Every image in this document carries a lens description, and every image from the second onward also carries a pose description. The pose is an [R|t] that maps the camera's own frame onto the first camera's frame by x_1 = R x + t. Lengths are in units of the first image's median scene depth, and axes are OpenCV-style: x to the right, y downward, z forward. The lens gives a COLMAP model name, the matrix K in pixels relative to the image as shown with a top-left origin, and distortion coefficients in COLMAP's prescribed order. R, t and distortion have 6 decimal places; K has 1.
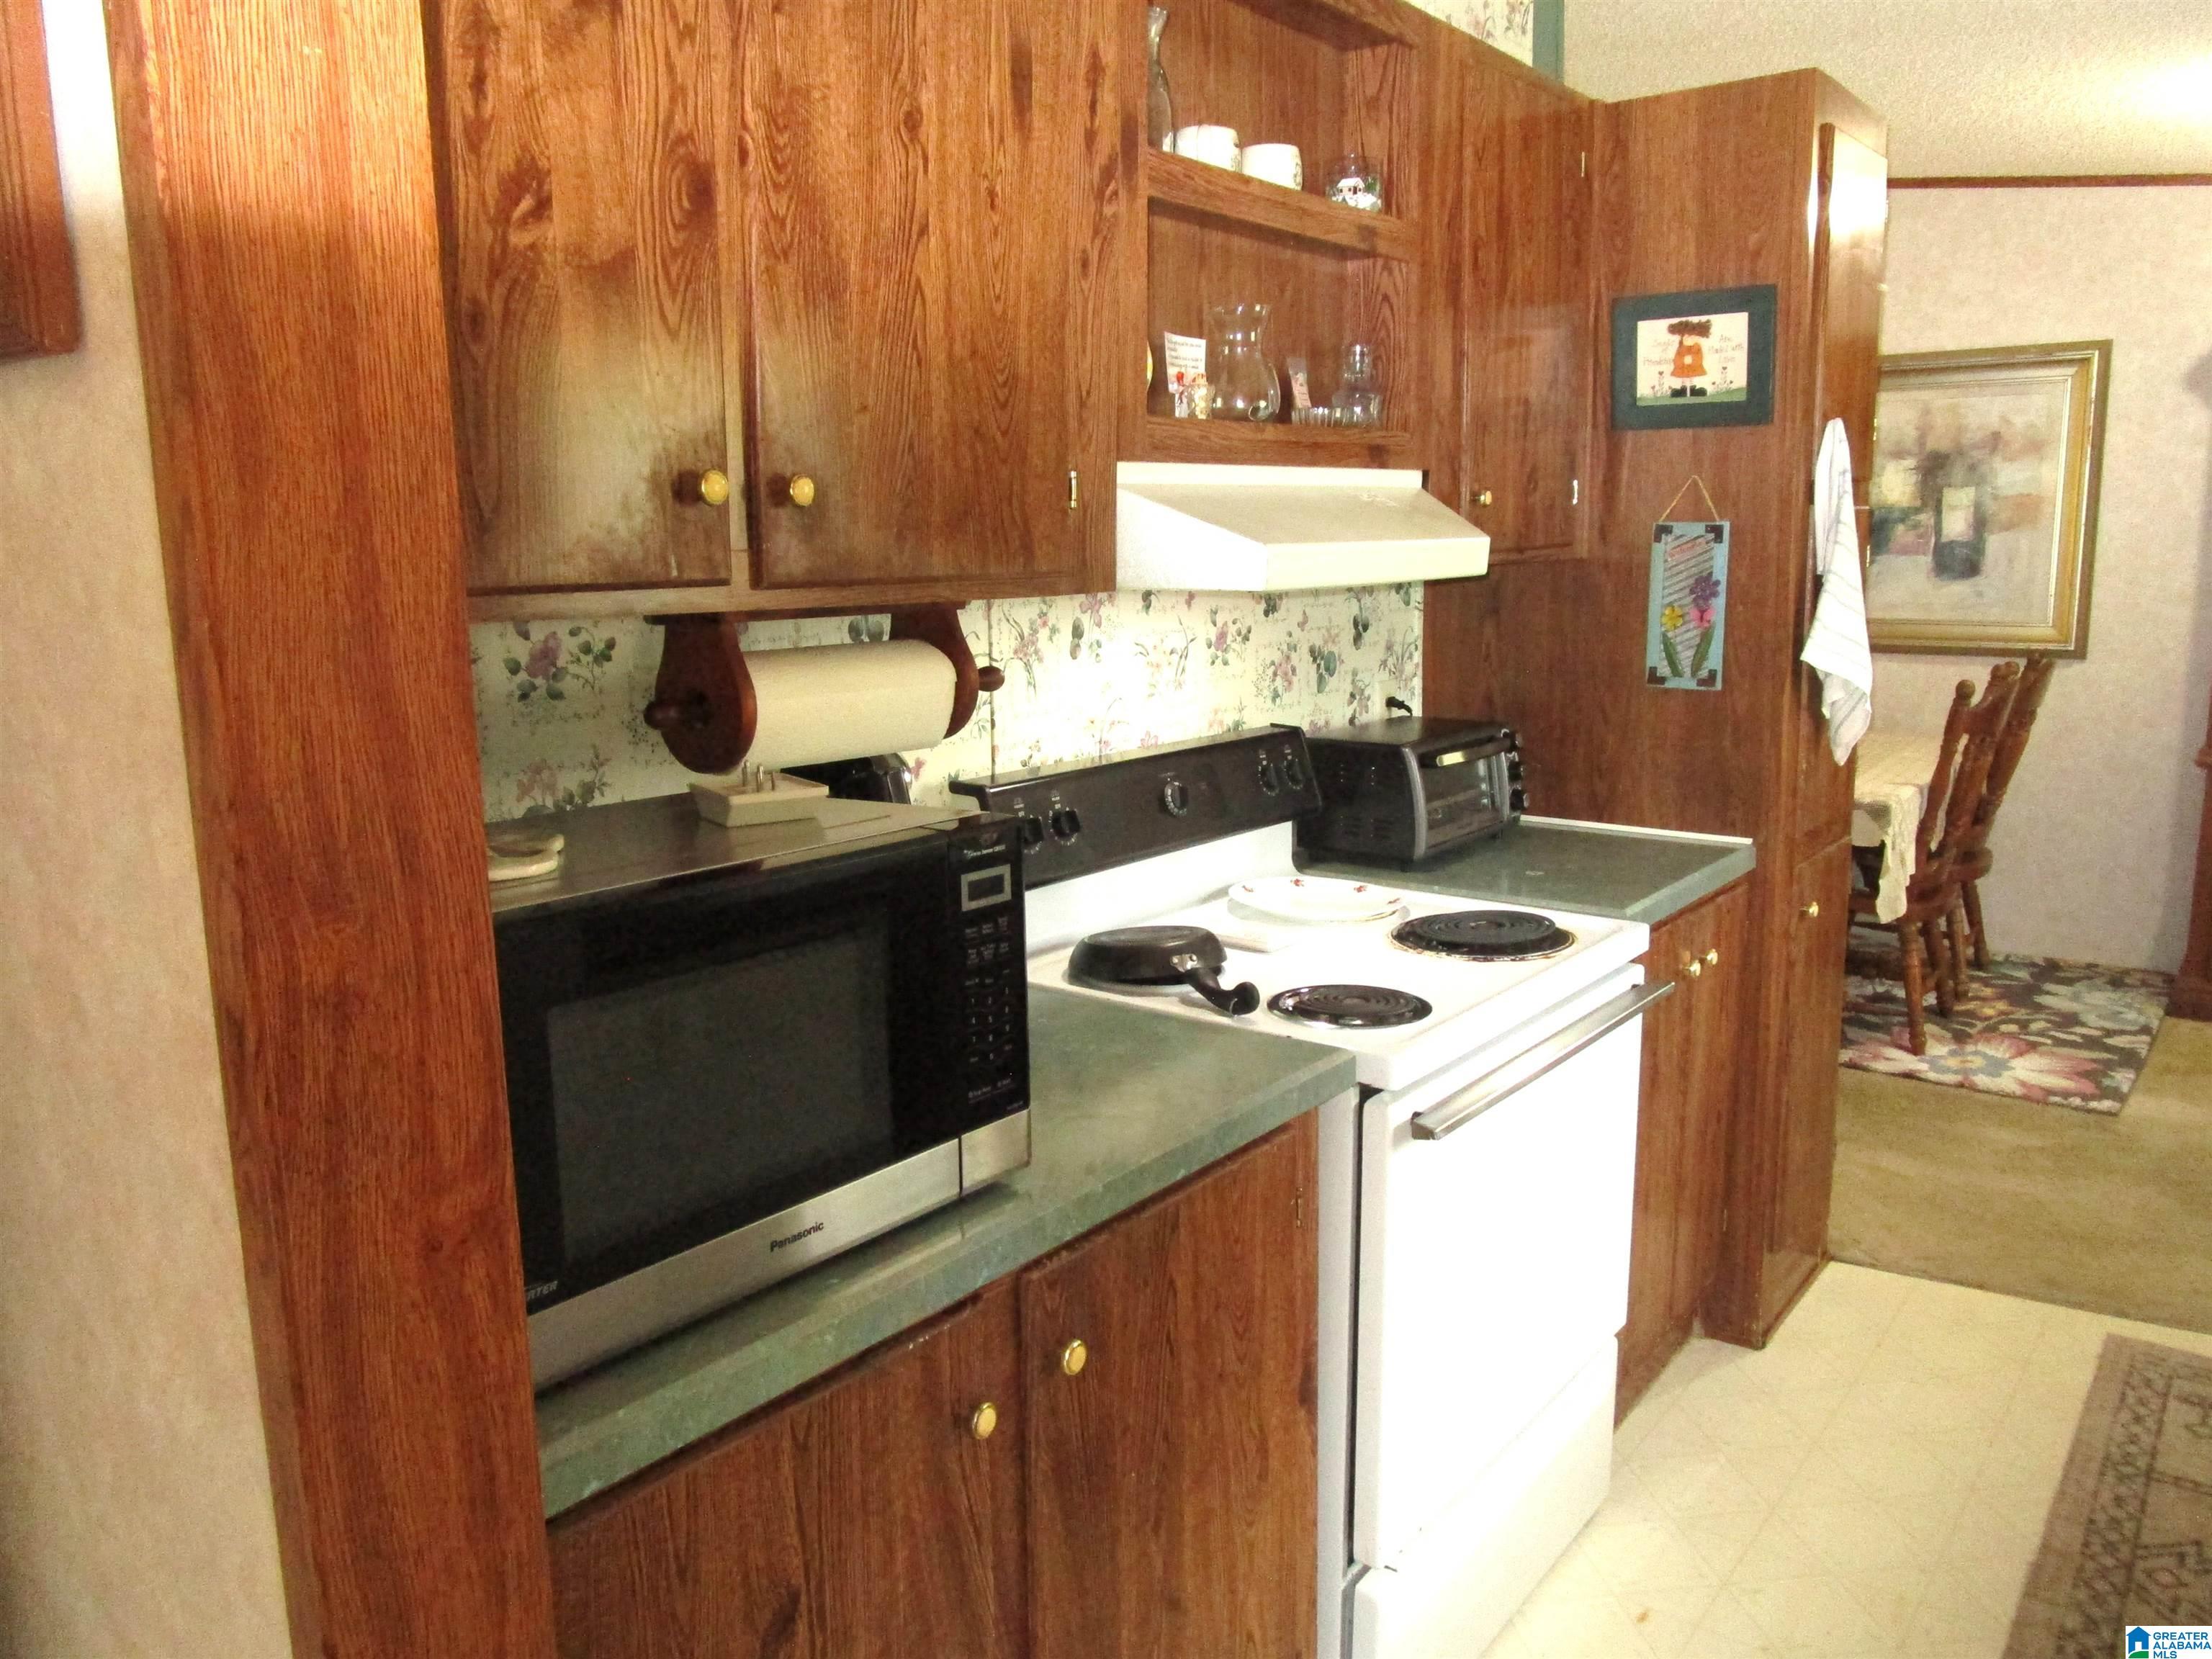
lens RADIAL K [[1588.7, 0, 1113.0], [0, 1588.7, 821.3], [0, 0, 1]] dist [-0.028047, 0.015903]
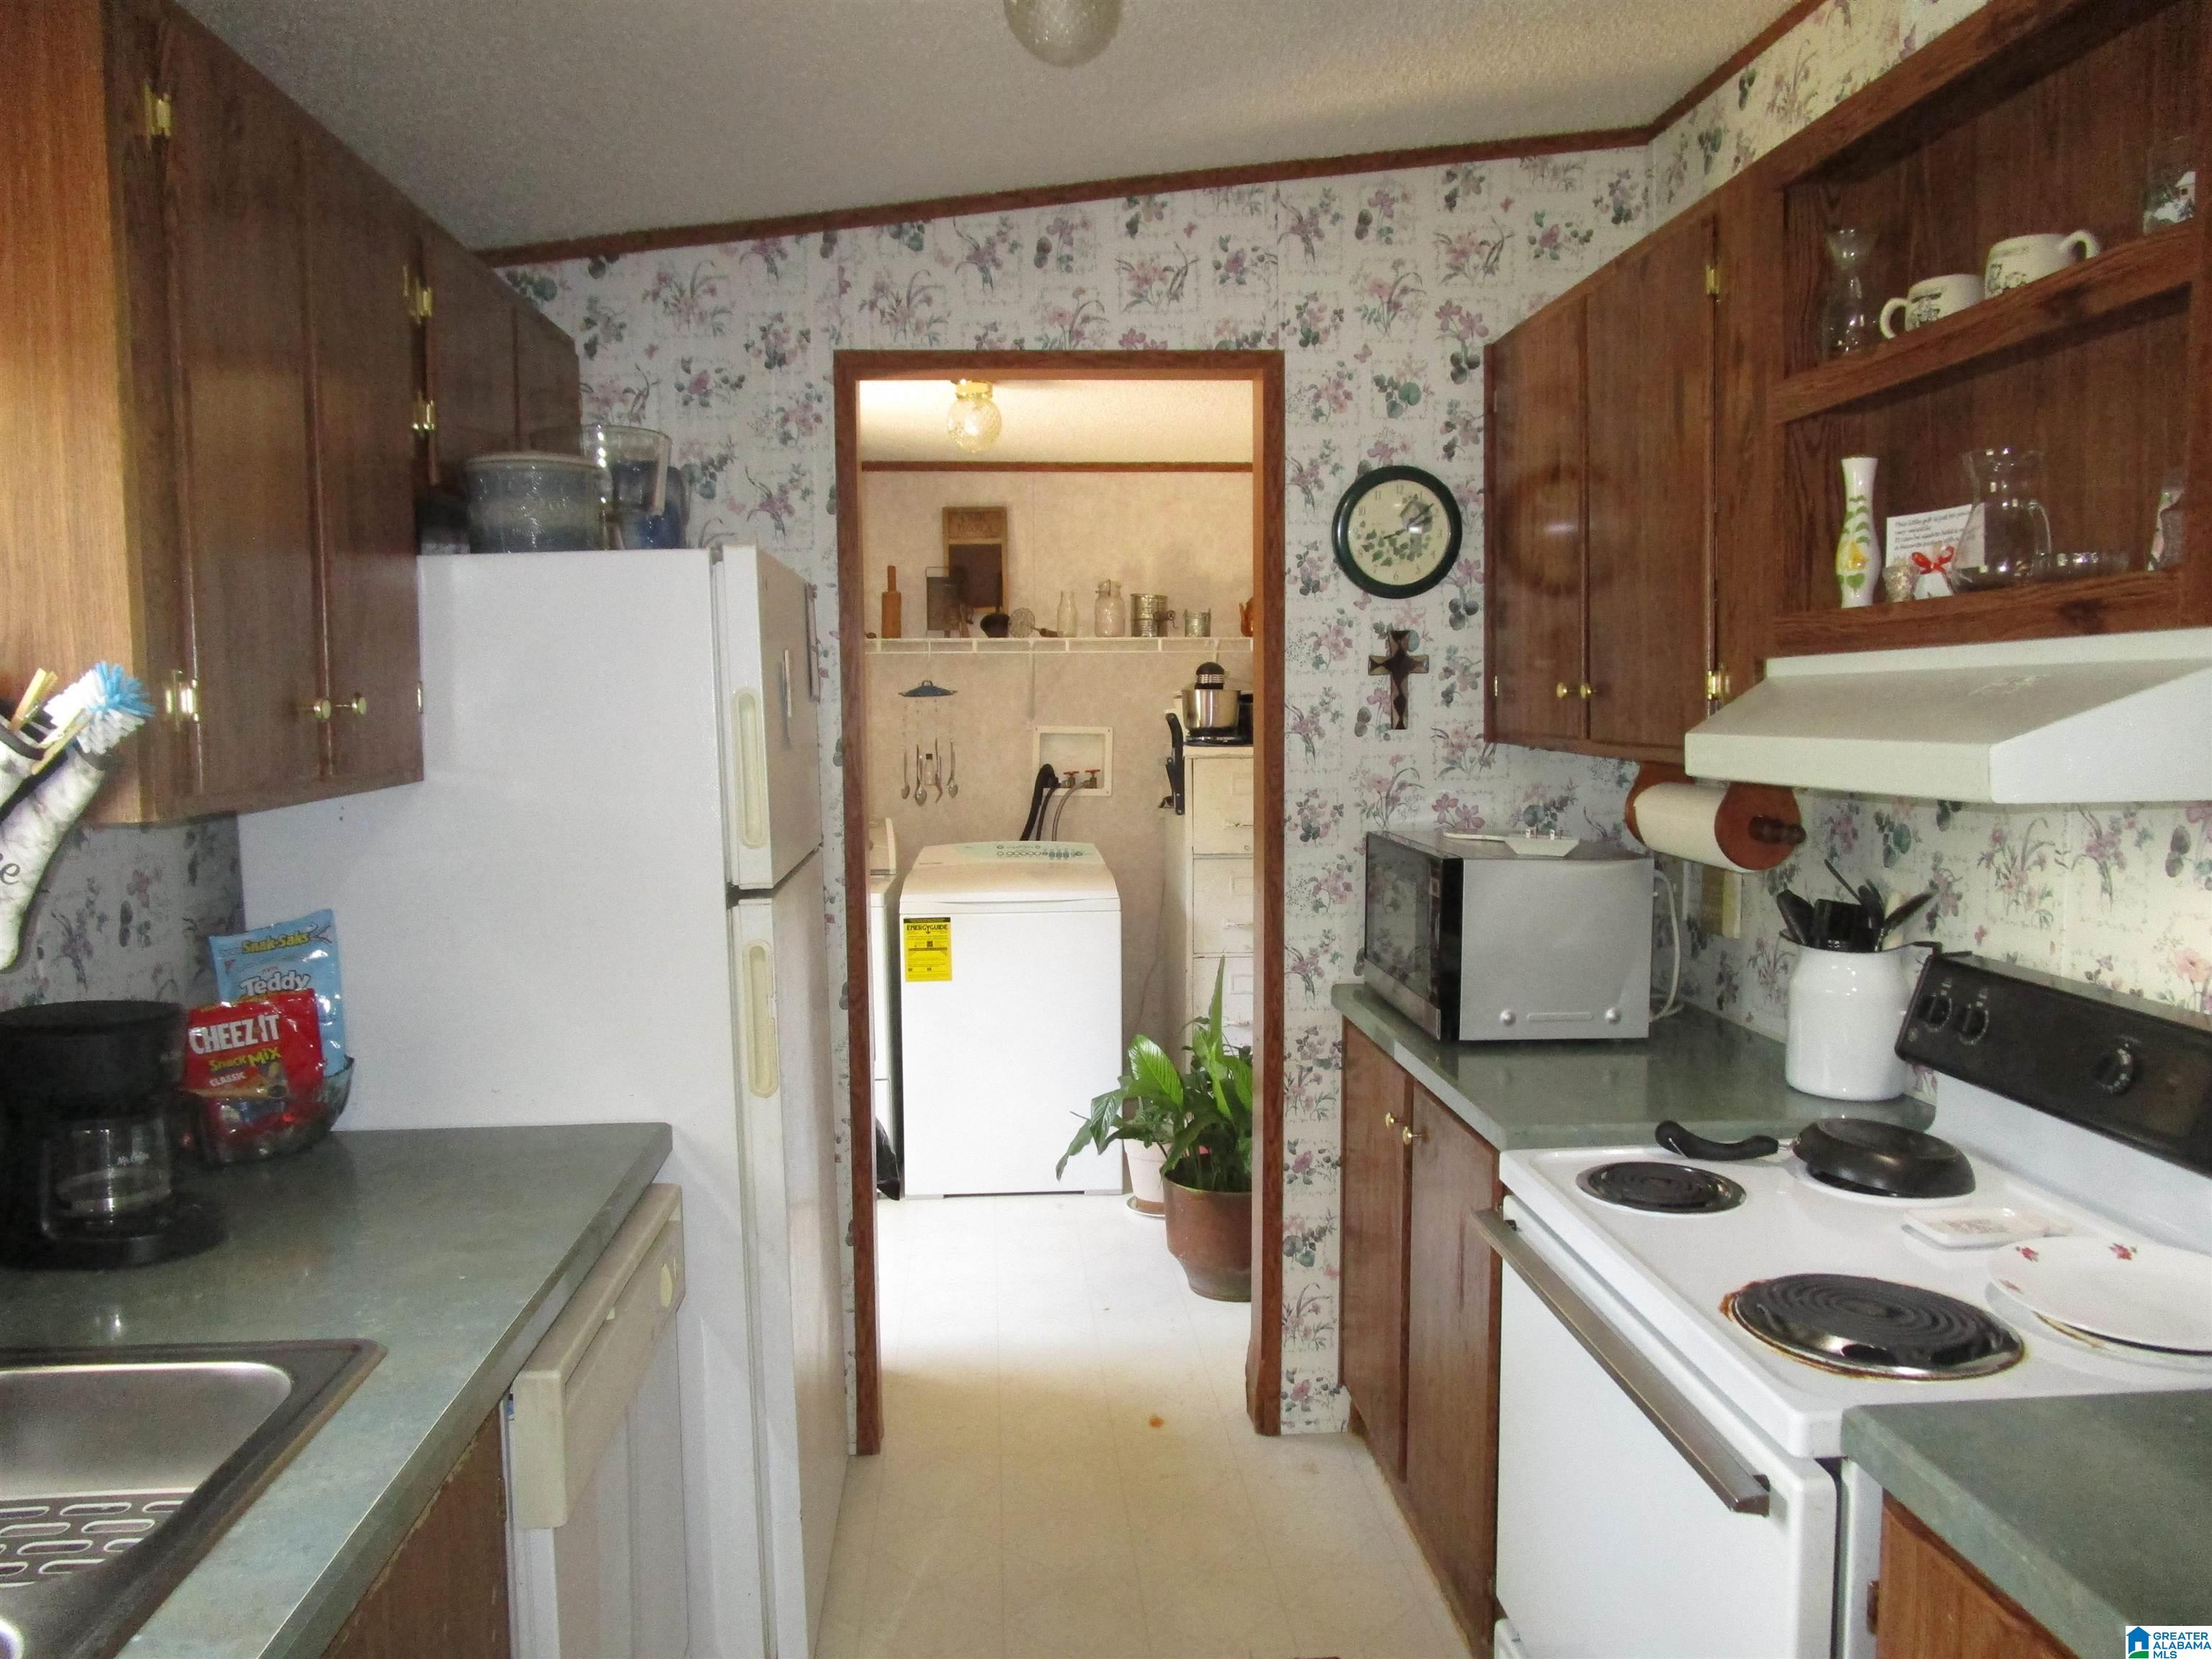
lens RADIAL K [[1588.7, 0, 1107.8], [0, 1588.7, 826.7], [0, 0, 1]] dist [-0.028047, 0.015903]
pose [[-0.744497, 0.078433, -0.663003, 0.922666], [-0.093649, 0.970988, 0.220027, -0.258335], [0.661026, 0.225899, -0.715552, 1.249254]]
